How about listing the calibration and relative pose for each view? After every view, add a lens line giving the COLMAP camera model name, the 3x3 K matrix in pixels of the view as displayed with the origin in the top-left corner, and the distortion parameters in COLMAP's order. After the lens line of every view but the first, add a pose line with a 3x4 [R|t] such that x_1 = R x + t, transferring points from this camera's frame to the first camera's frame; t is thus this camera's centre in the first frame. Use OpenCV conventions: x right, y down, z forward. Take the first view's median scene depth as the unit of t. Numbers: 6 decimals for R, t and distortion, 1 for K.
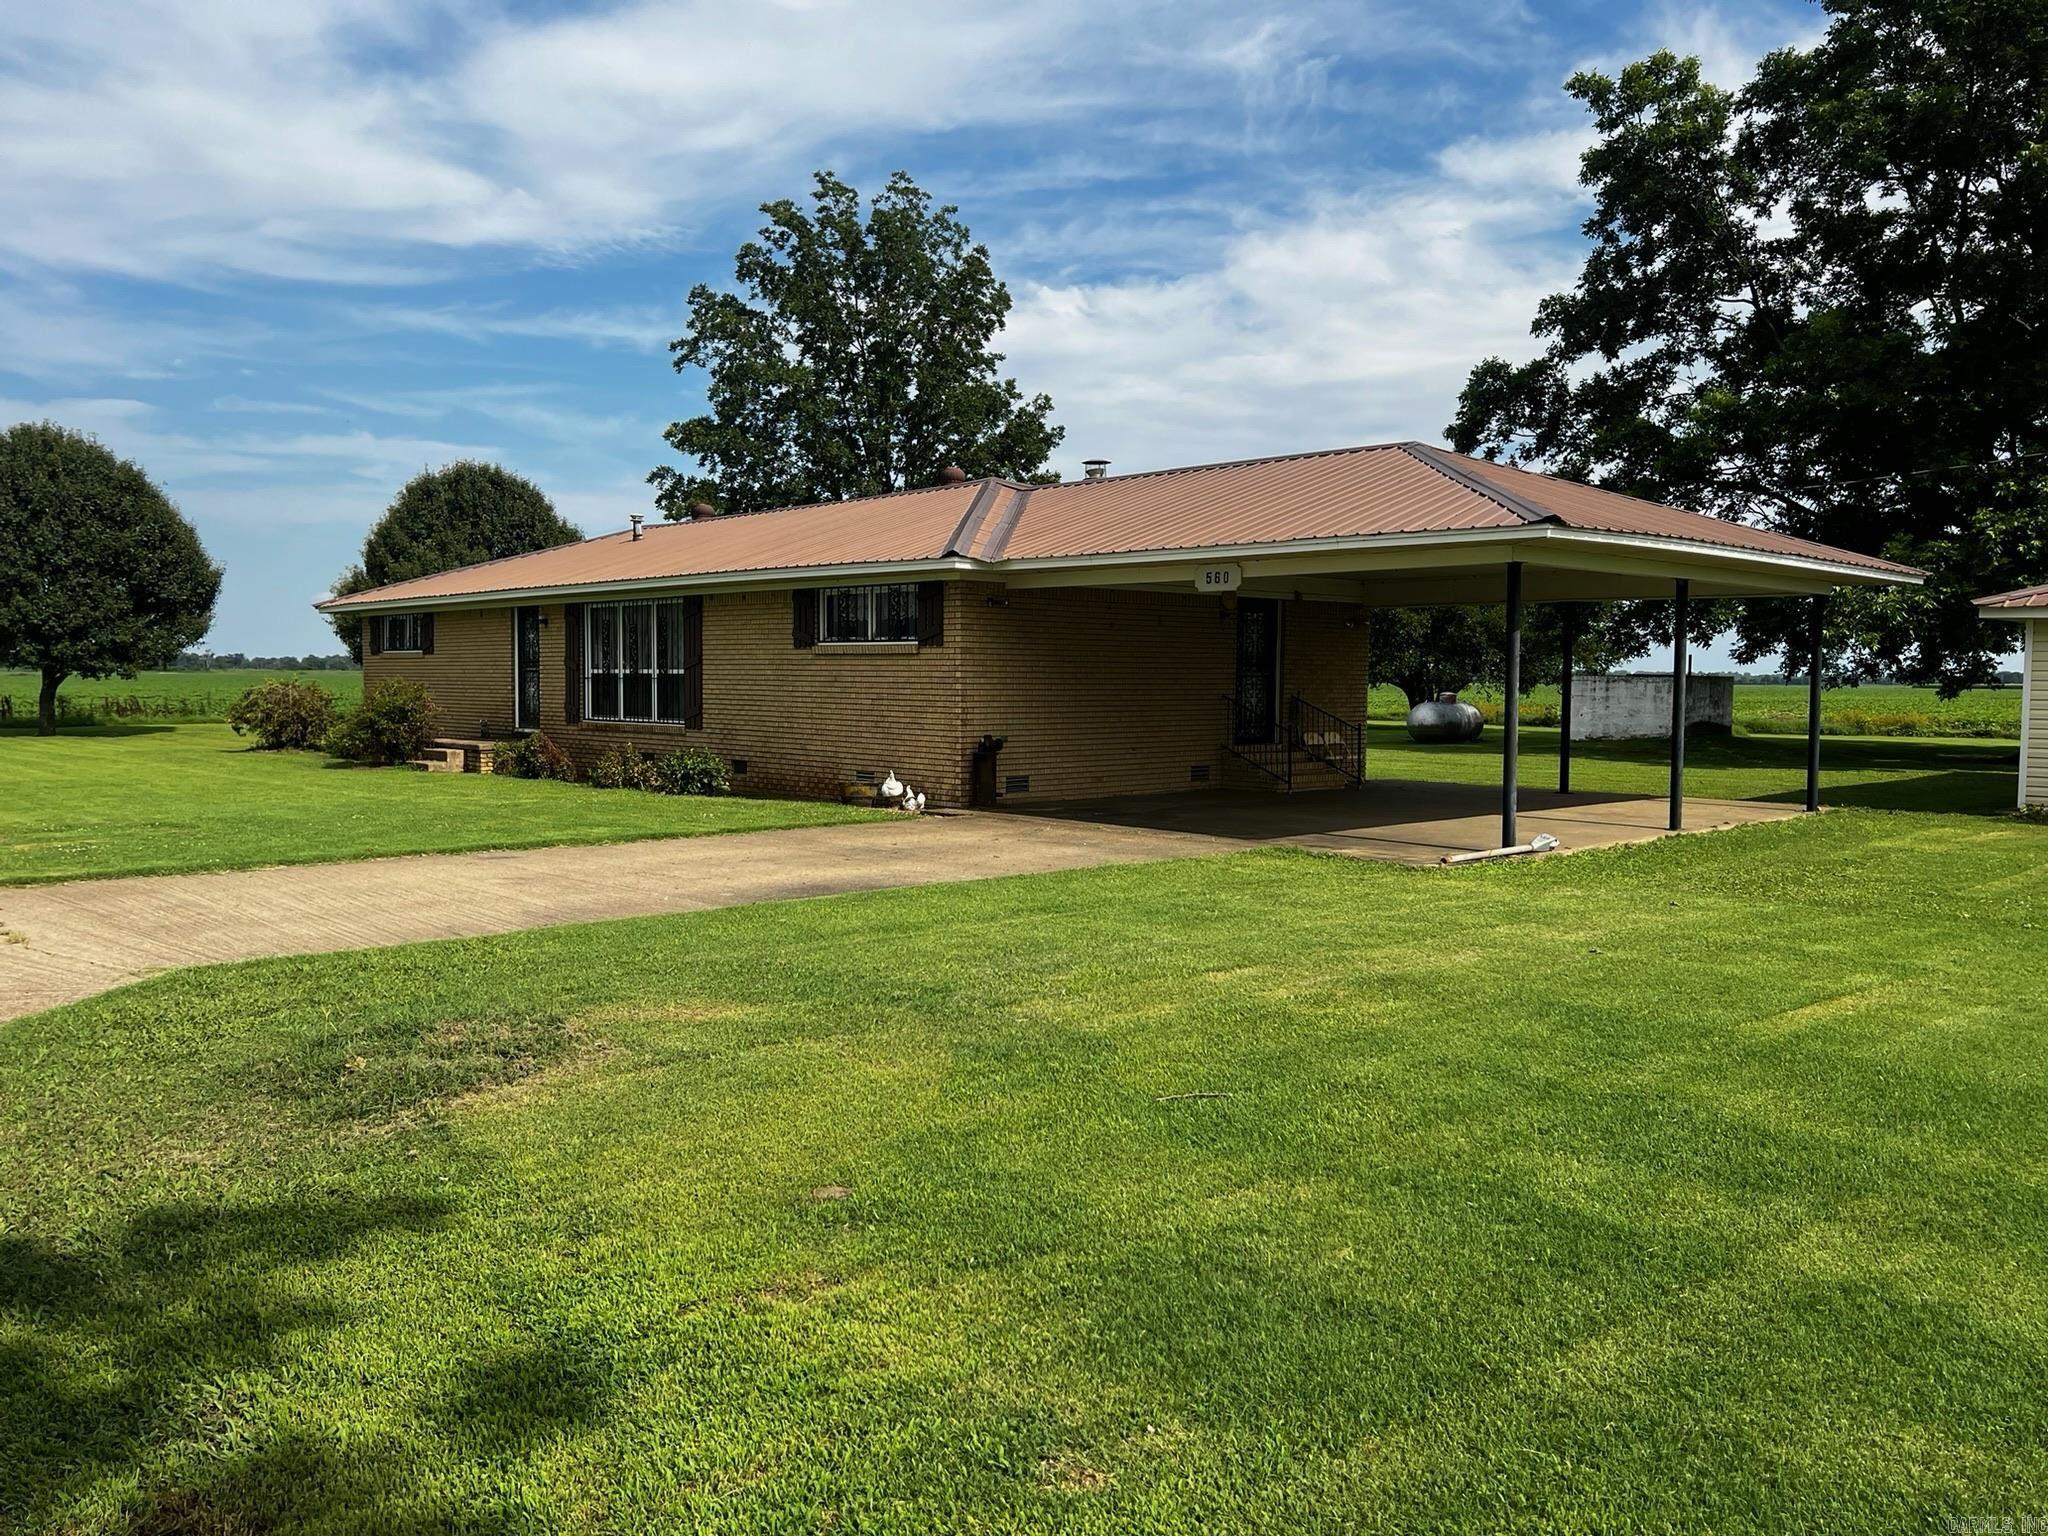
lens RADIAL K [[1549.0, 0, 1024.0], [0, 1549.0, 768.0], [0, 0, 1]] dist [0.057813, -0.065905]
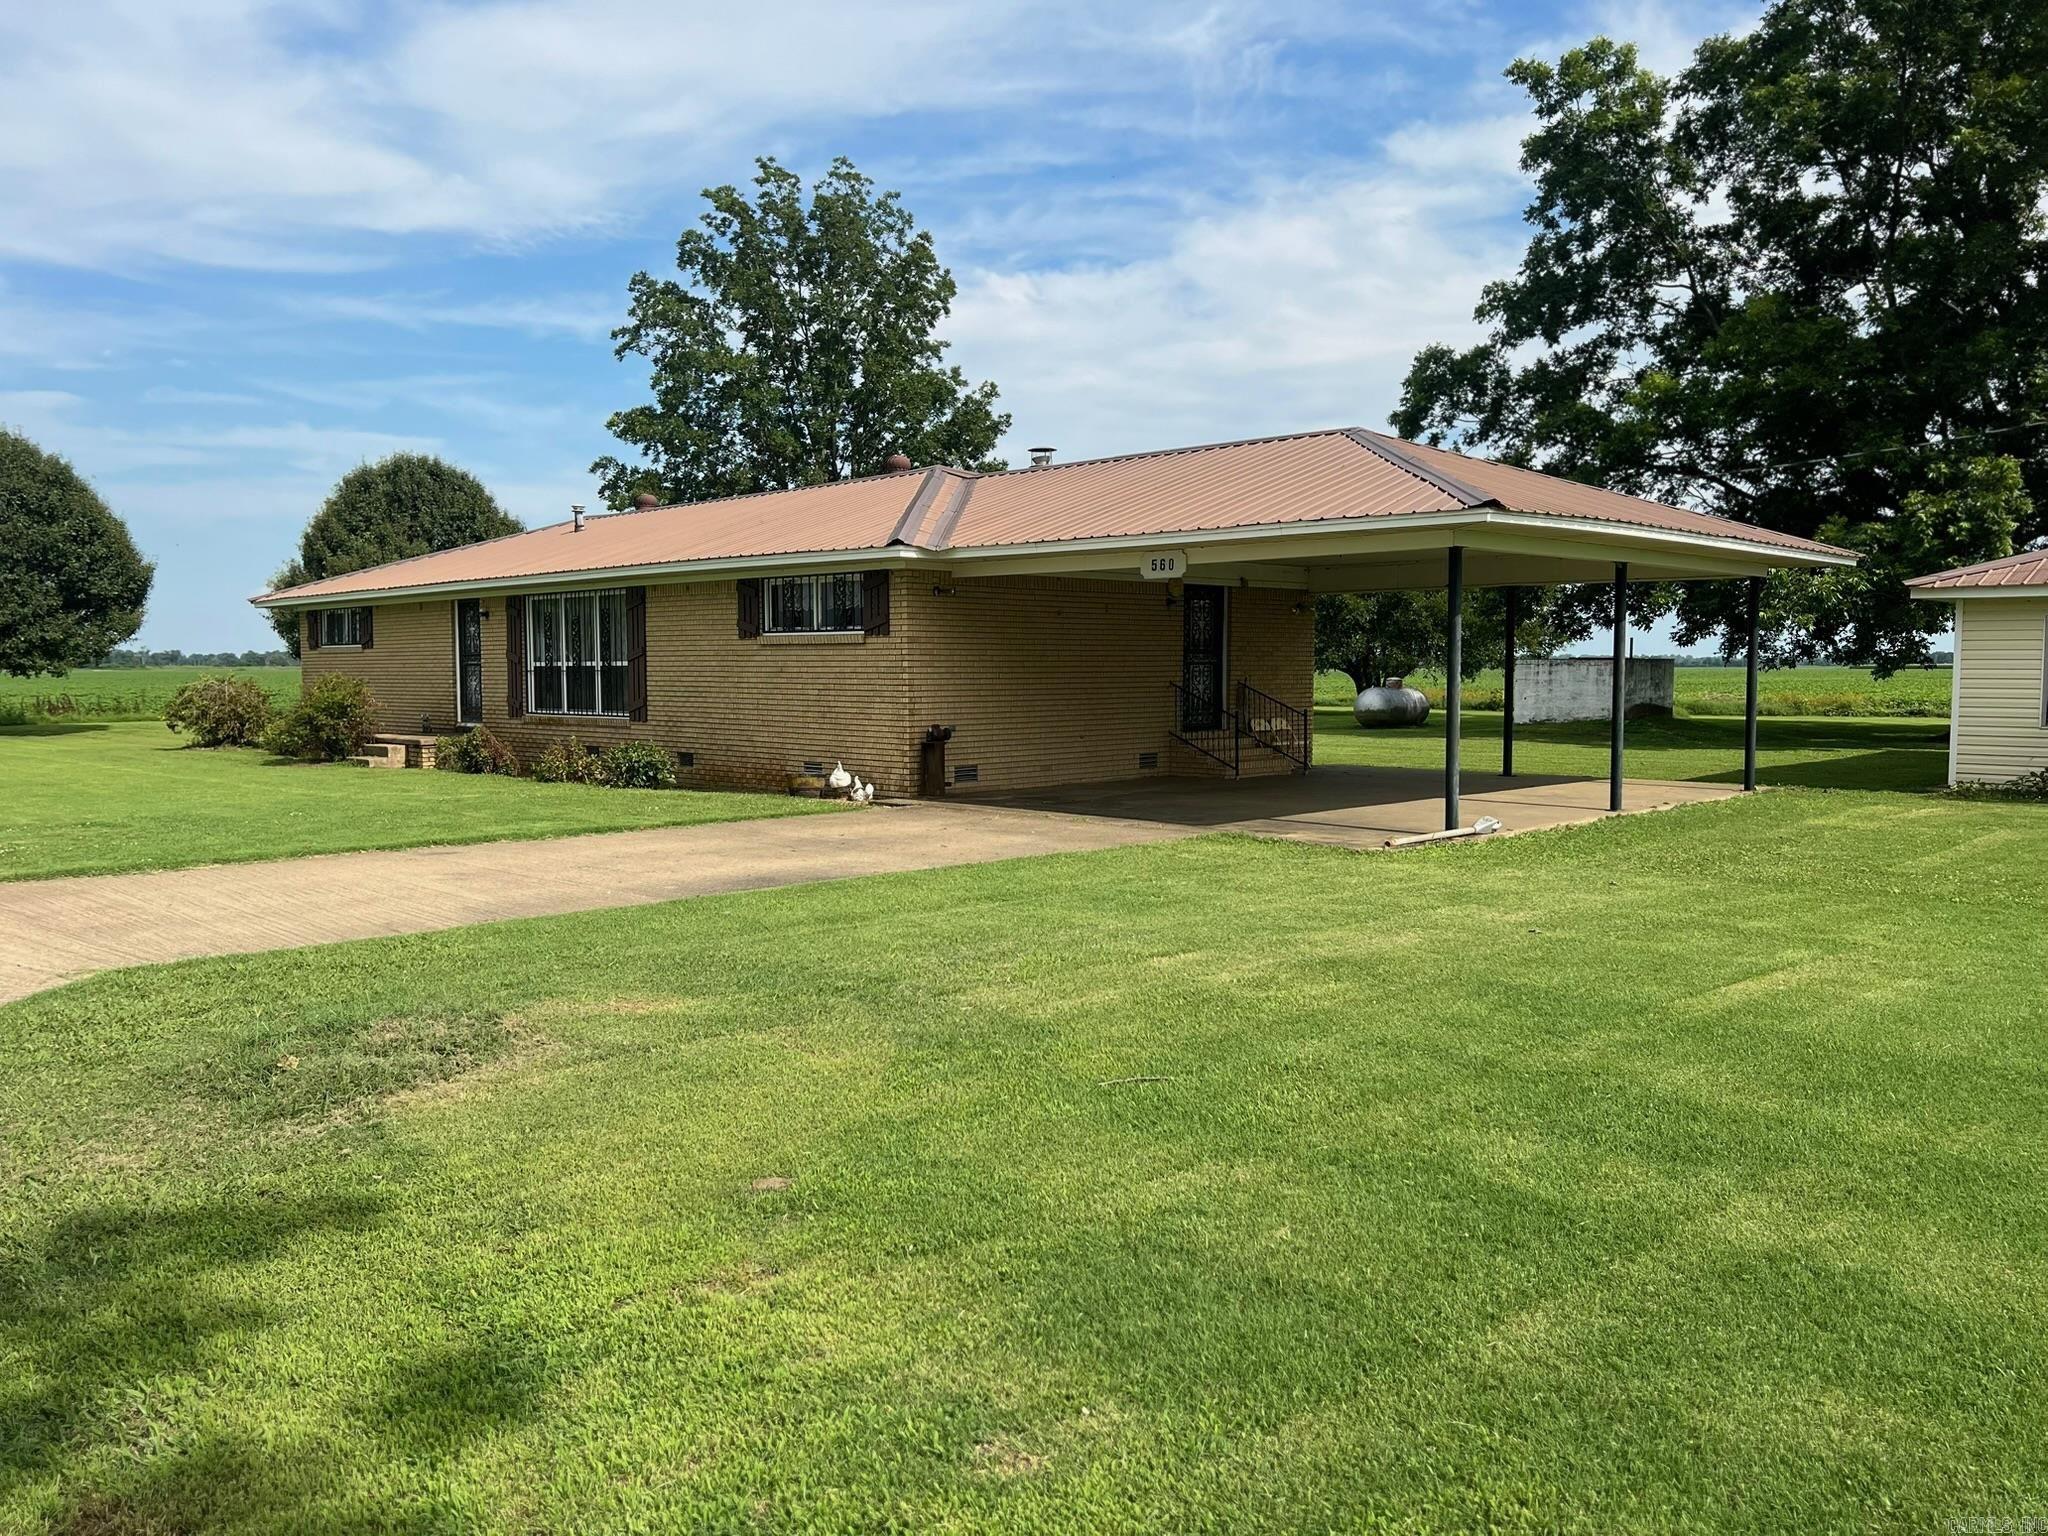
lens RADIAL K [[1550.5, 0, 1022.7], [0, 1550.5, 777.5], [0, 0, 1]] dist [0.052415, -0.056771]
pose [[0.999497, -0.011641, 0.029488, 0.002114], [0.011259, 0.999851, 0.013099, 0.000344], [-0.029636, -0.012760, 0.999479, 0.000474]]
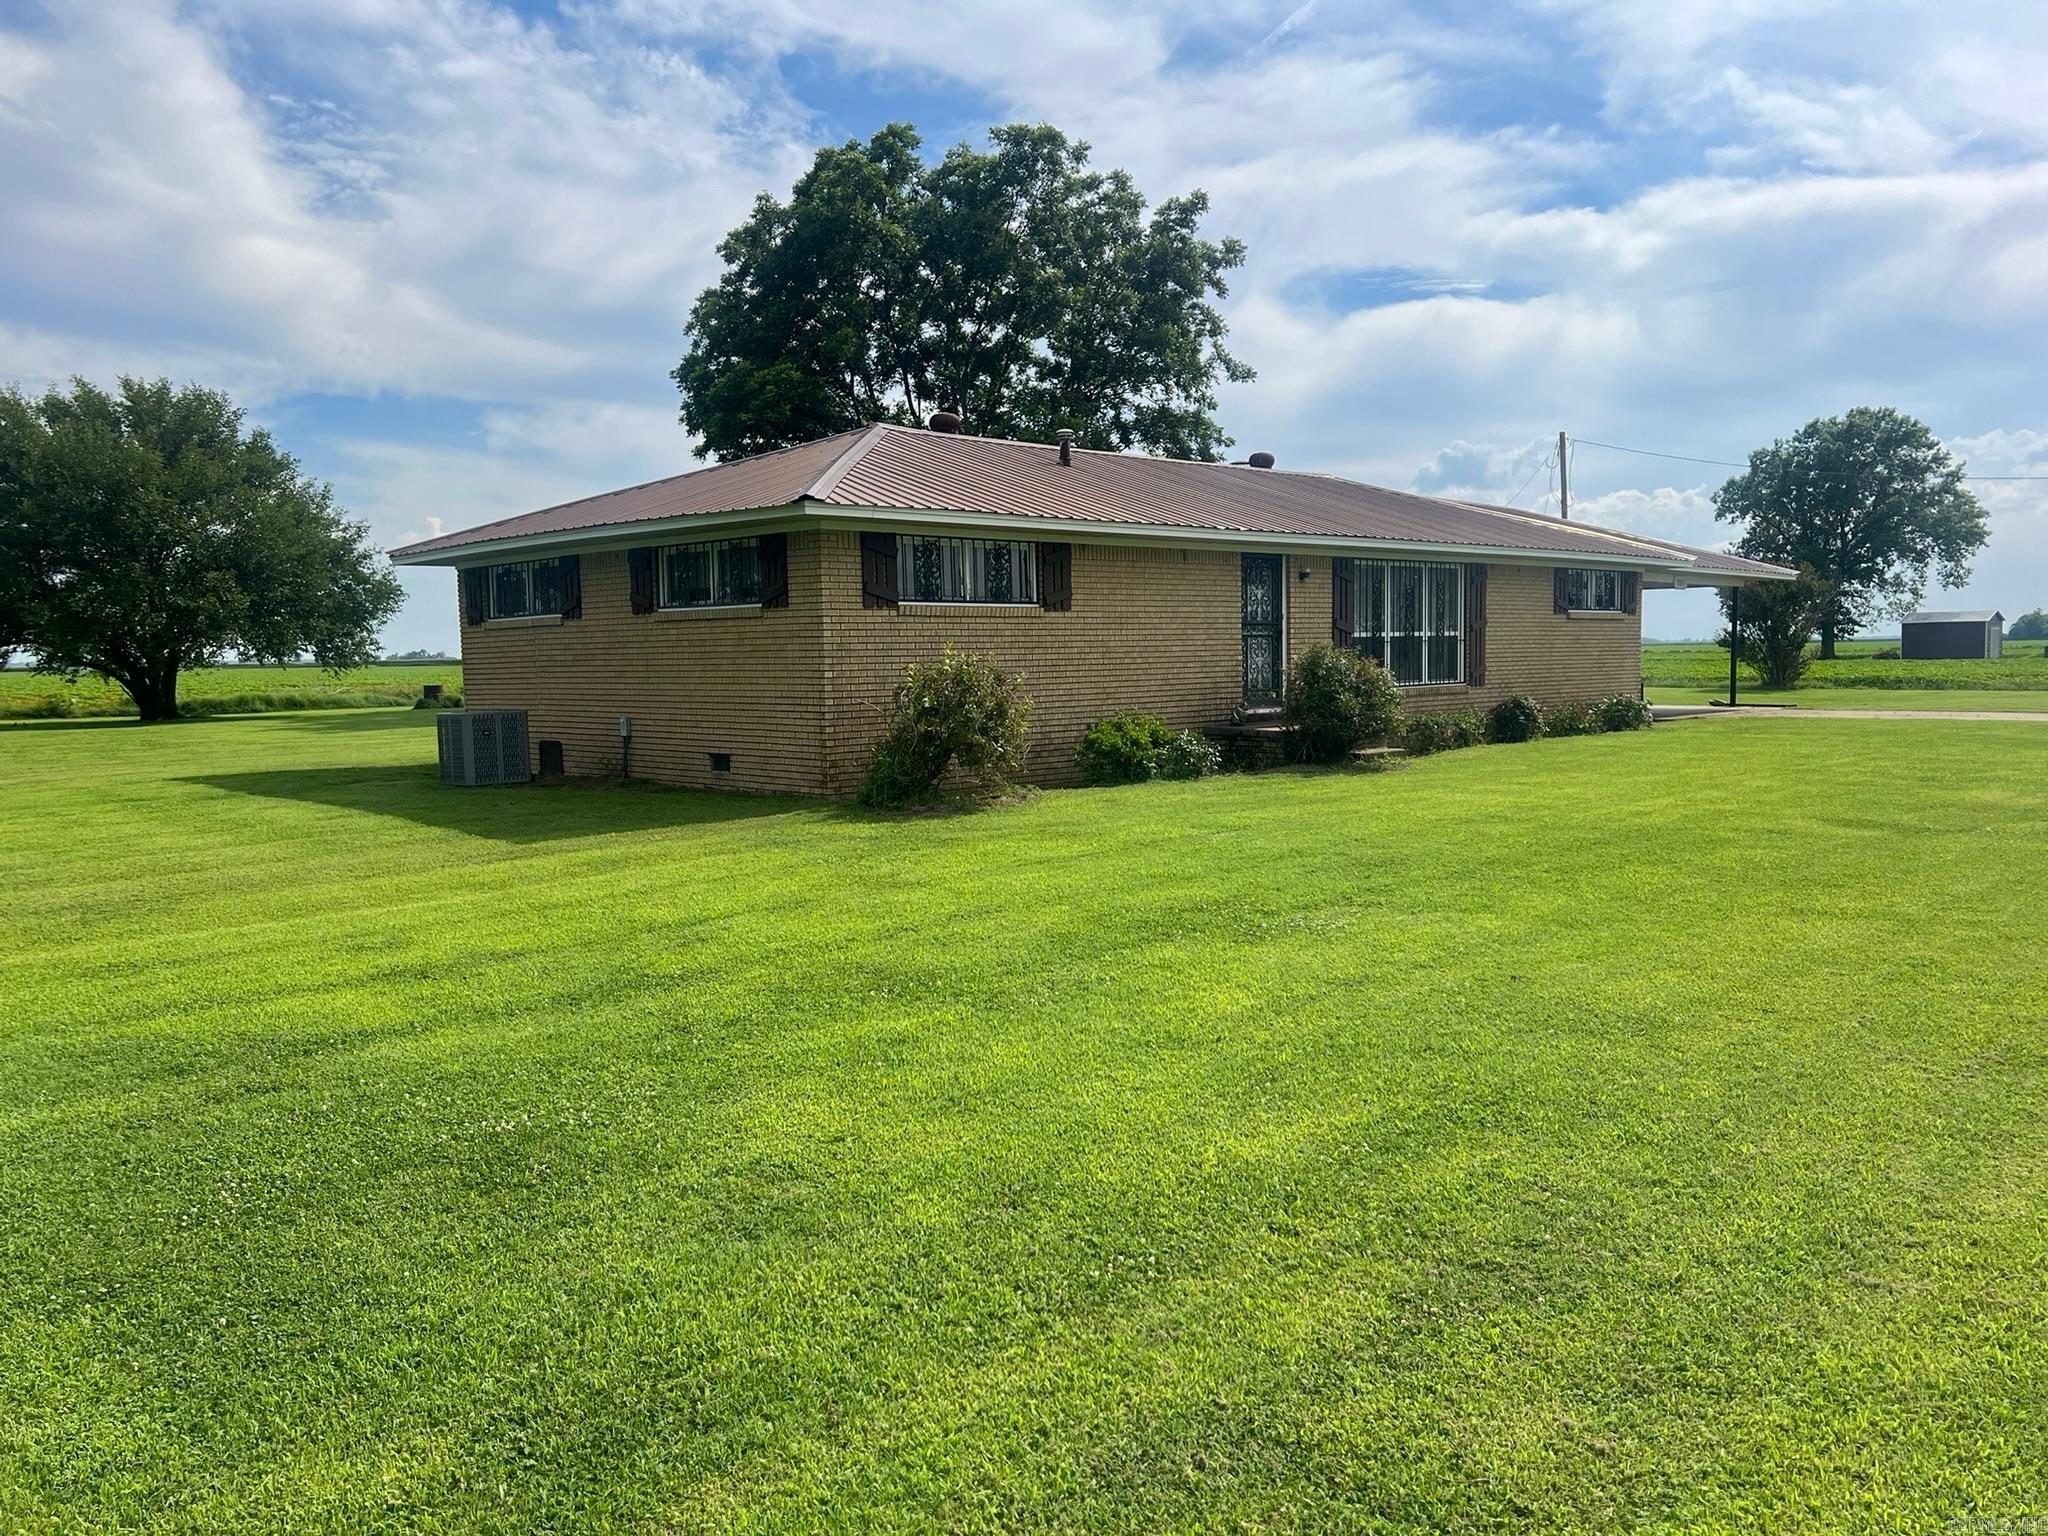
lens RADIAL K [[1581.2, 0, 1041.5], [0, 1581.2, 761.1], [0, 0, 1]] dist [0.059827, -0.060990]
pose [[-0.053379, -0.065073, 0.996452, -1.122805], [0.087411, 0.993740, 0.069578, -0.065827], [-0.994741, 0.090815, -0.047357, 1.168295]]
